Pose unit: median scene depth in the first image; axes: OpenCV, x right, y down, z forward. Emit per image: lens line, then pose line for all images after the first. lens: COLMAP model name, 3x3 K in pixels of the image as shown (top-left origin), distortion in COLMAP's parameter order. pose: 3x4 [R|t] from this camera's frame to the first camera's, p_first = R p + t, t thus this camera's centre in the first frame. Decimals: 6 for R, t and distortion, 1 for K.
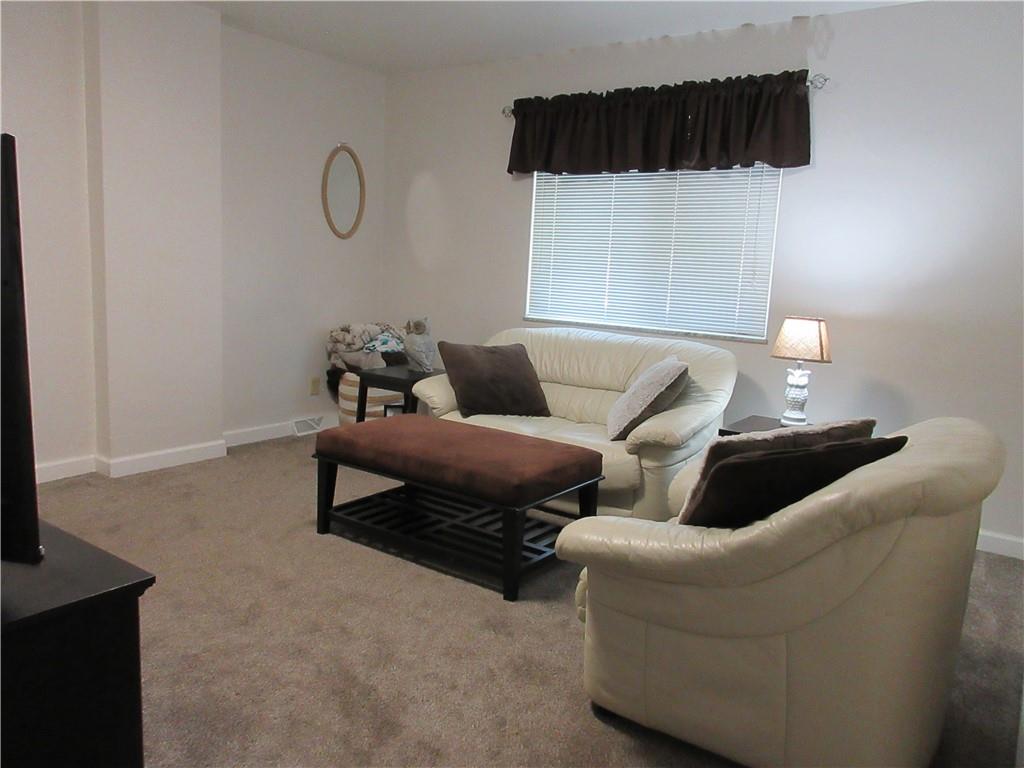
lens RADIAL K [[768.7, 0, 509.8], [0, 768.7, 374.6], [0, 0, 1]] dist [0.008256, 0.000273]
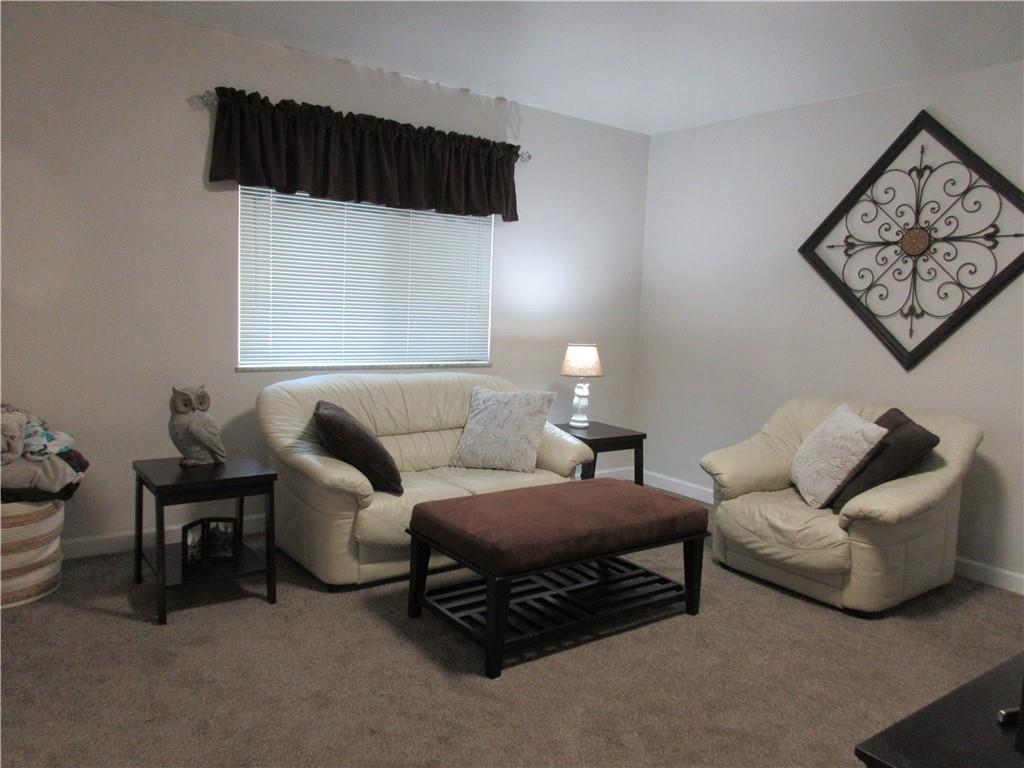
lens RADIAL K [[768.7, 0, 509.8], [0, 768.7, 374.6], [0, 0, 1]] dist [0.008256, 0.000273]
pose [[0.307230, -0.122667, 0.943696, -0.738273], [0.105874, 0.989907, 0.094205, -0.130269], [-0.945727, 0.070970, 0.317117, 0.569937]]
